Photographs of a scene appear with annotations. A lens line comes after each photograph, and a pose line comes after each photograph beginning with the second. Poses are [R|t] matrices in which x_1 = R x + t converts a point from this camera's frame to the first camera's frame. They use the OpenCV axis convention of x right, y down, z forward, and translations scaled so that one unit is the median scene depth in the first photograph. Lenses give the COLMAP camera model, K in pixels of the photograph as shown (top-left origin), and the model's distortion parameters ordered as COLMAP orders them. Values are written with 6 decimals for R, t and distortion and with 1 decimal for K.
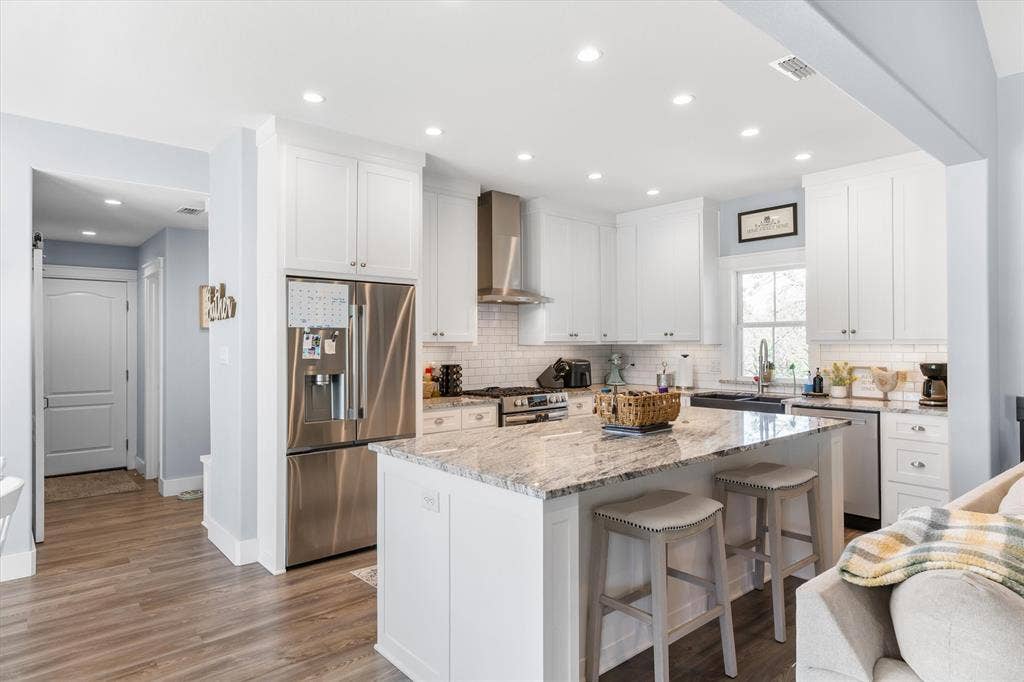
lens RADIAL K [[583.3, 0, 508.4], [0, 583.3, 338.4], [0, 0, 1]] dist [-0.003479, -0.001542]
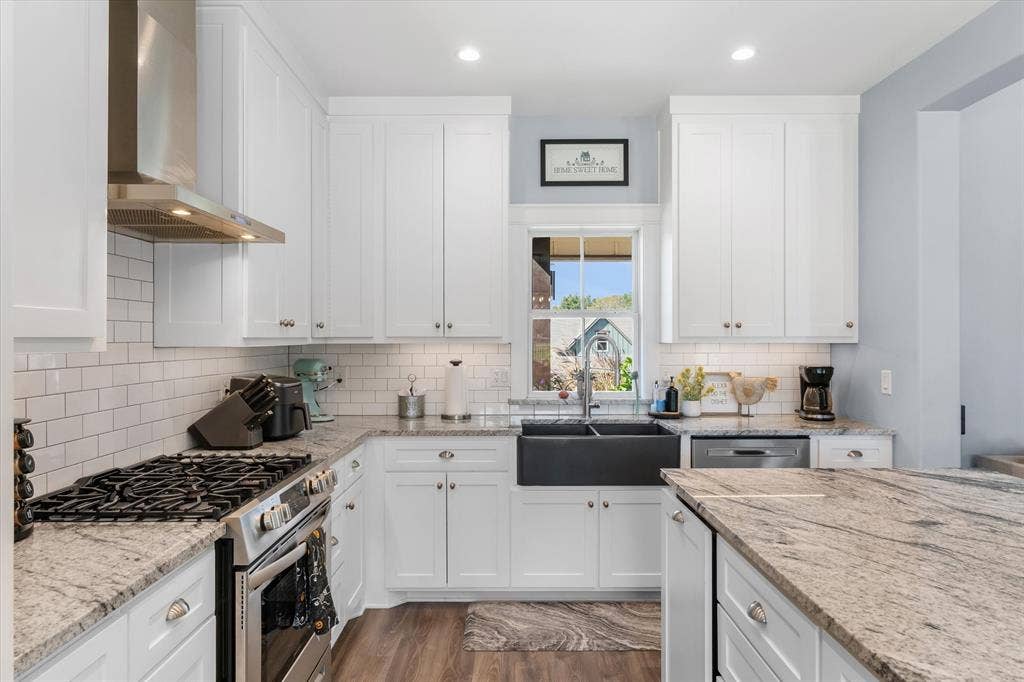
lens RADIAL K [[614.4, 0, 511.6], [0, 614.4, 335.4], [0, 0, 1]] dist [0.000264, 0.000156]
pose [[0.650640, 0.005321, 0.759368, -0.159874], [-0.006693, 0.999977, -0.001272, 0.003216], [-0.759357, -0.004255, 0.650660, 0.660931]]
